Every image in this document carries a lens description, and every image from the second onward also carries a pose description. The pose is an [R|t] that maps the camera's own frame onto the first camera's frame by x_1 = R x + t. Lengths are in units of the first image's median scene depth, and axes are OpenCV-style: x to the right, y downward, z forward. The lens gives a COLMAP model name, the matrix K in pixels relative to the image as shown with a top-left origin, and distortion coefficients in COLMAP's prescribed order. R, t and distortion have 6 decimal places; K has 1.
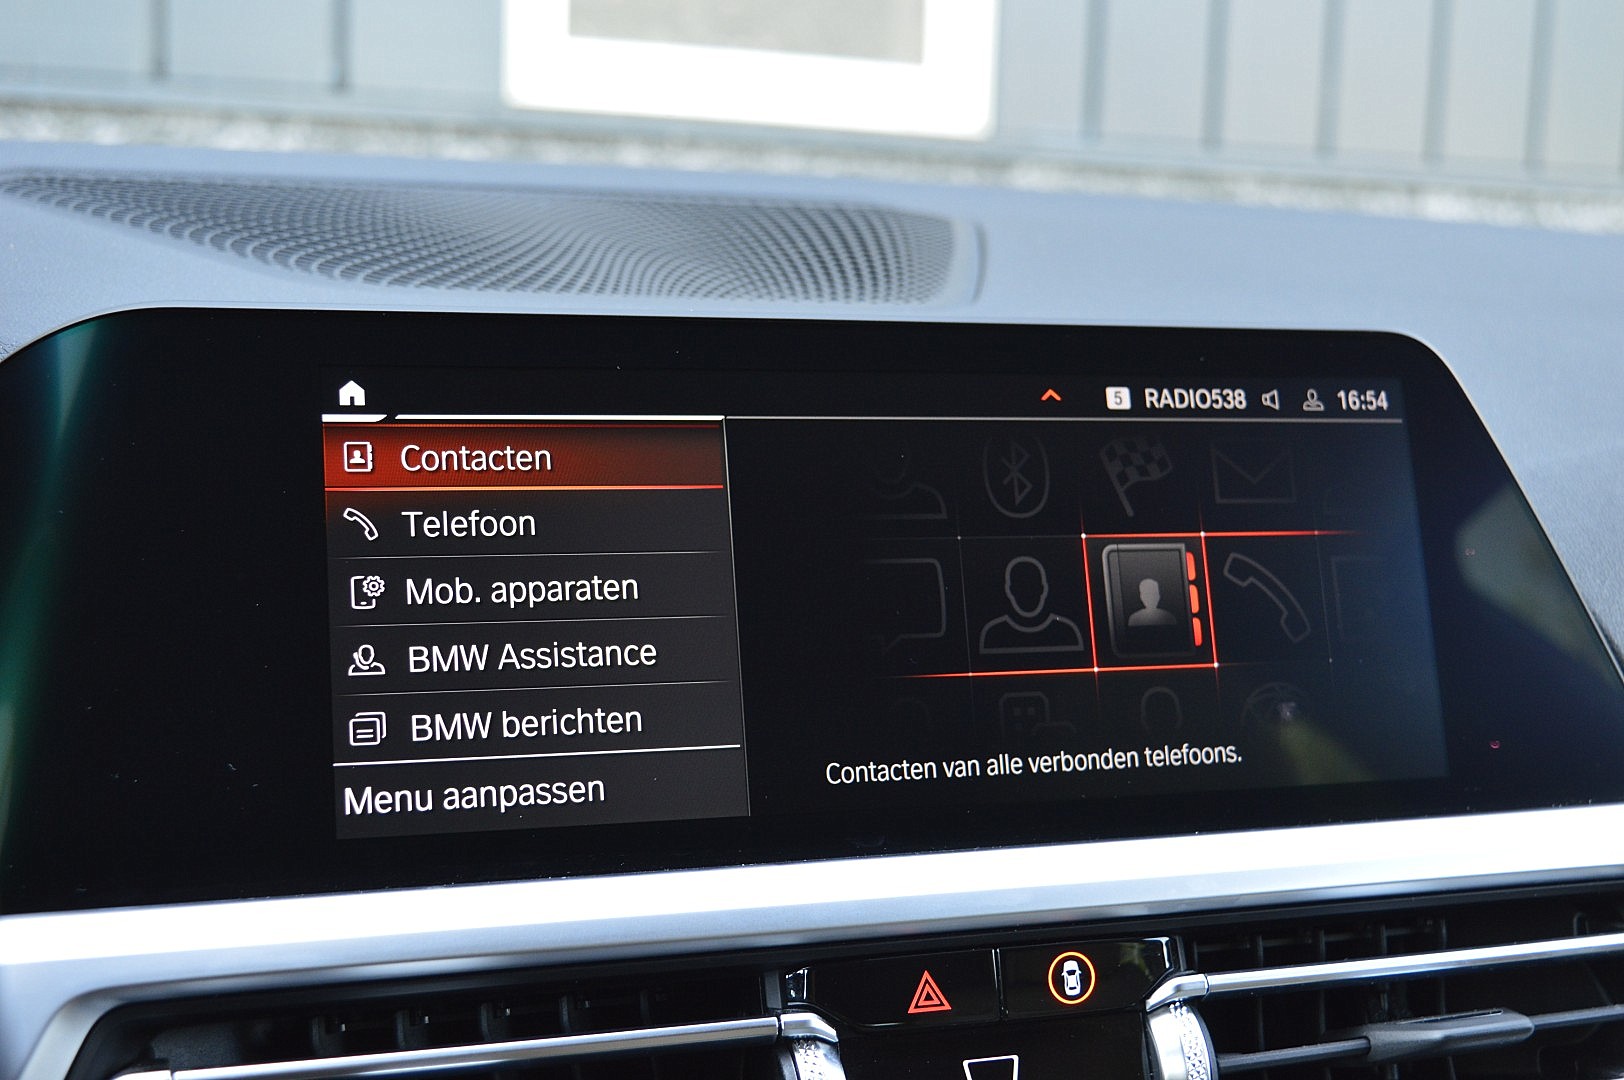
lens RADIAL K [[2155.7, 0, 812.0], [0, 2155.7, 540.0], [0, 0, 1]] dist [0.001431, -0.057046]
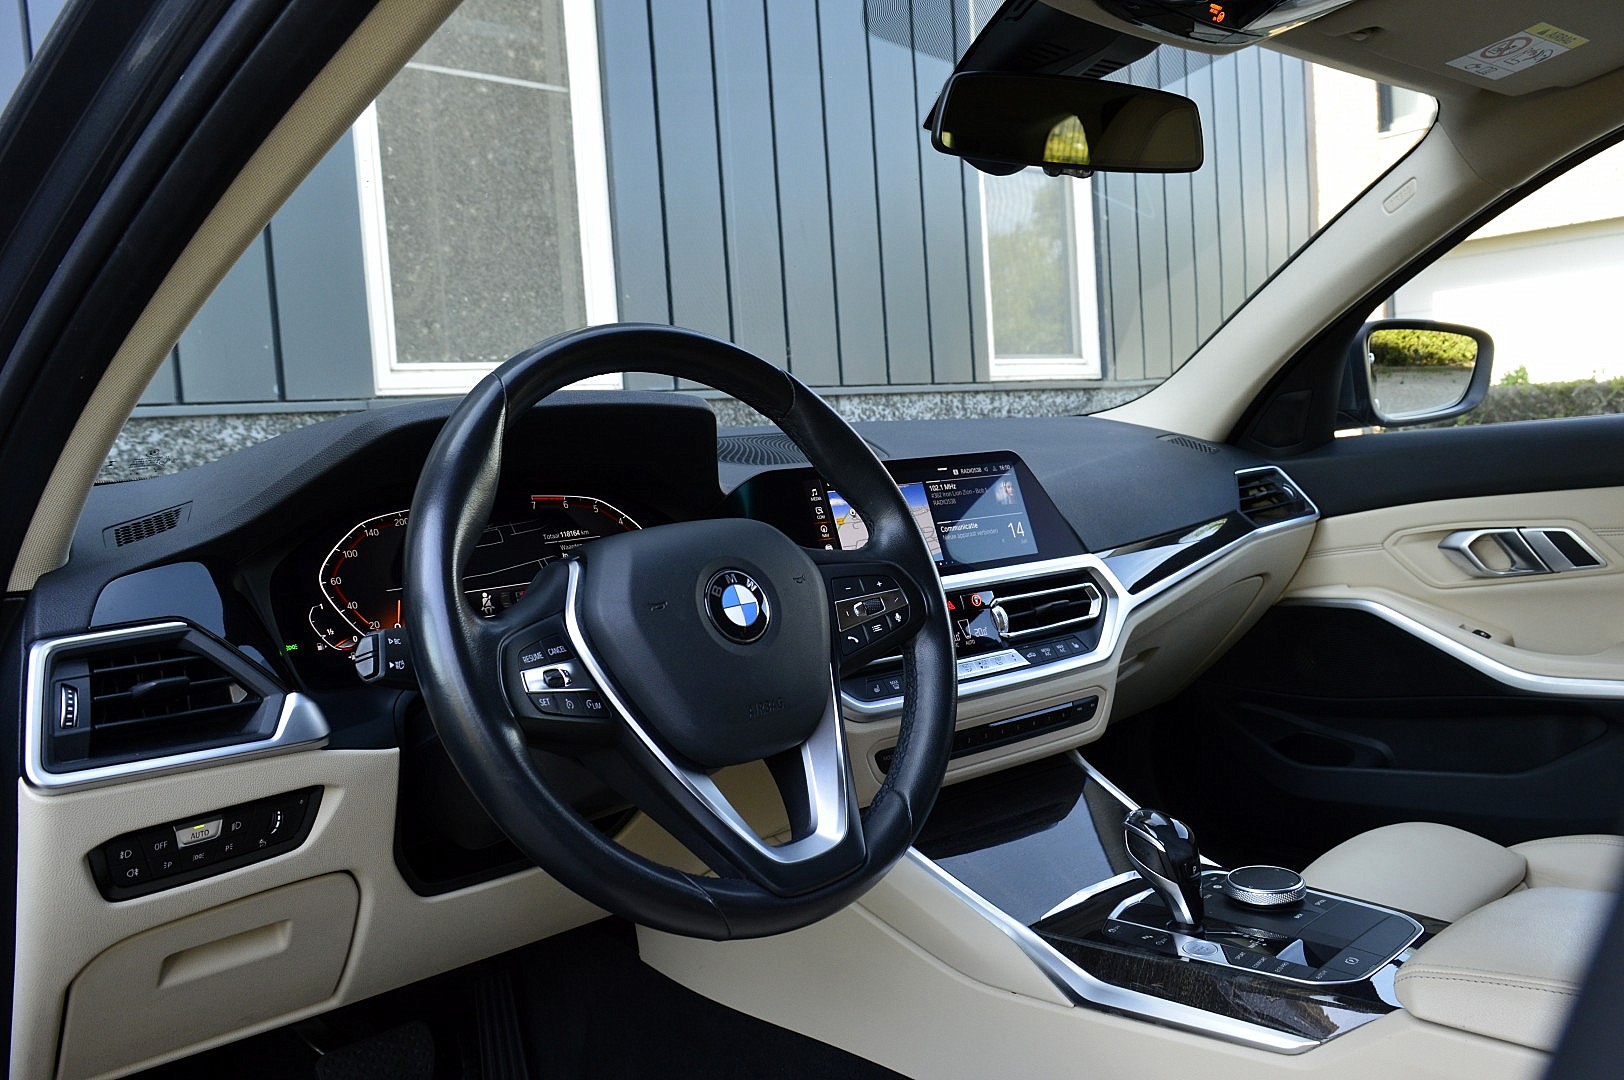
lens RADIAL K [[1307.5, 0, 840.7], [0, 1307.5, 535.3], [0, 0, 1]] dist [-0.004949, 0.007340]
pose [[0.942758, -0.117392, 0.312133, -0.853385], [0.137893, 0.989453, -0.044358, 0.134274], [-0.303633, 0.084860, 0.949002, -1.303256]]
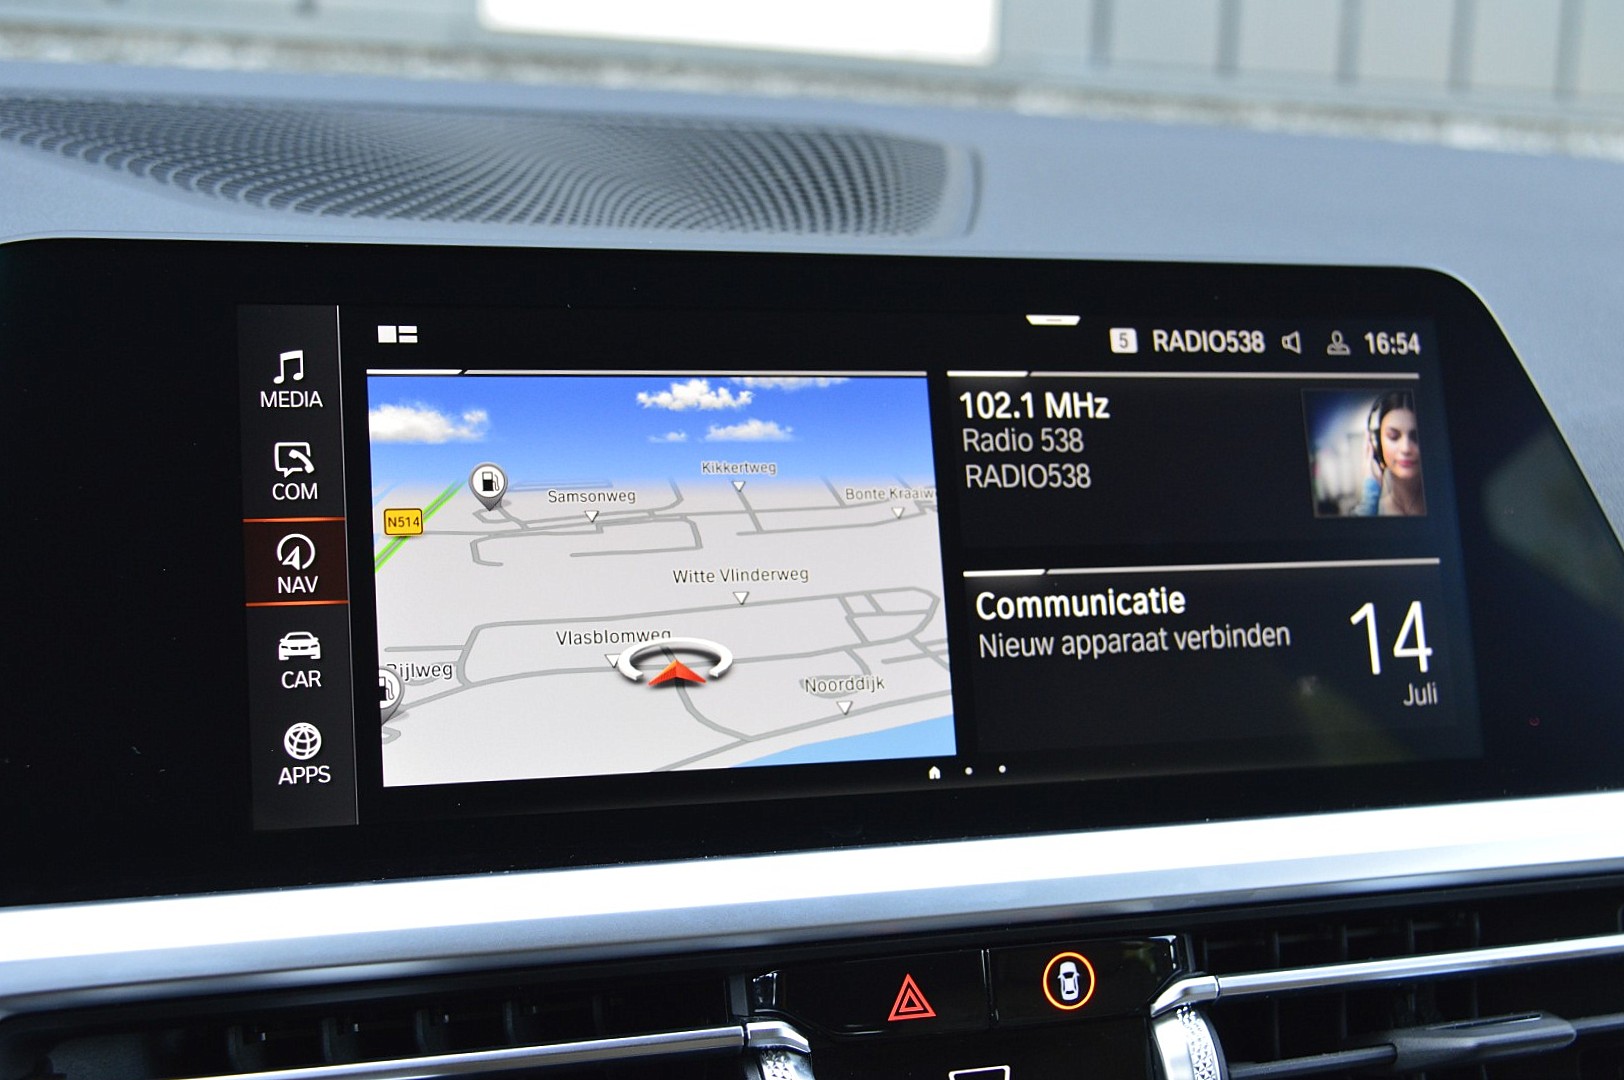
lens RADIAL K [[2244.1, 0, 812.0], [0, 2244.1, 540.0], [0, 0, 1]] dist [-0.010478, -0.006207]
pose [[0.999997, 0.001356, 0.001858, 0.009100], [-0.001401, 0.999702, 0.024360, -0.004611], [-0.001825, -0.024362, 0.999702, 0.053555]]
